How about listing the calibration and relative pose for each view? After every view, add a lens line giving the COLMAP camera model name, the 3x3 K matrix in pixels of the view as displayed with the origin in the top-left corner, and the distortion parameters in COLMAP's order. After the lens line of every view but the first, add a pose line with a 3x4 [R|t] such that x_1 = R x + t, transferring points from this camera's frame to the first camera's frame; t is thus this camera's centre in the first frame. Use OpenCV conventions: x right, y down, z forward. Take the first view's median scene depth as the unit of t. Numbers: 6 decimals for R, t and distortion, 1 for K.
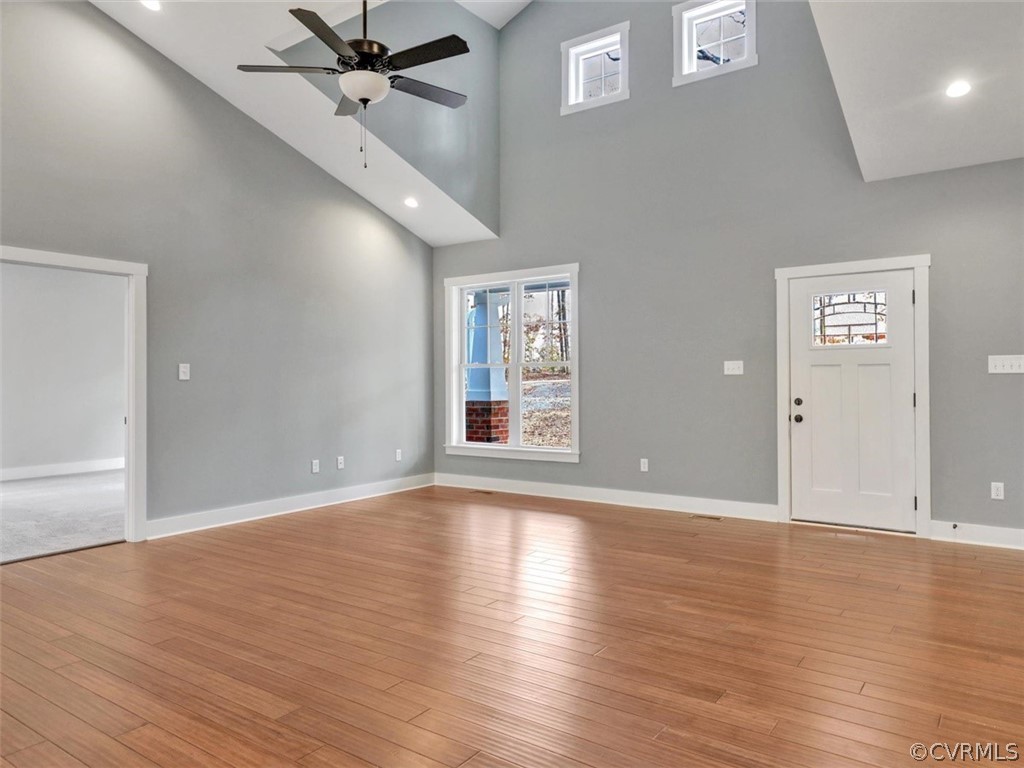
lens RADIAL K [[703.0, 0, 512.0], [0, 703.0, 384.0], [0, 0, 1]] dist [0.006742, 0.001890]
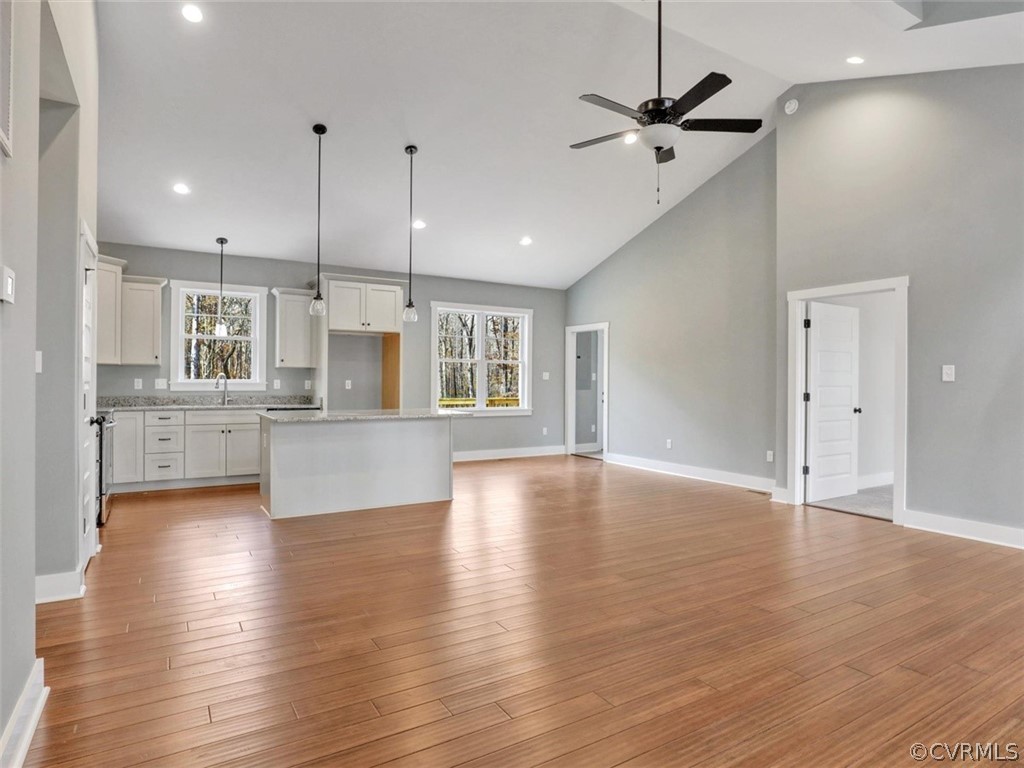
lens RADIAL K [[560.3, 0, 512.0], [0, 560.3, 384.0], [0, 0, 1]] dist [-0.003841, -0.000617]
pose [[-0.394755, -0.006775, -0.918761, 0.527320], [-0.003261, 0.999977, -0.005972, 0.005144], [0.918781, 0.000639, -0.394768, 0.777444]]
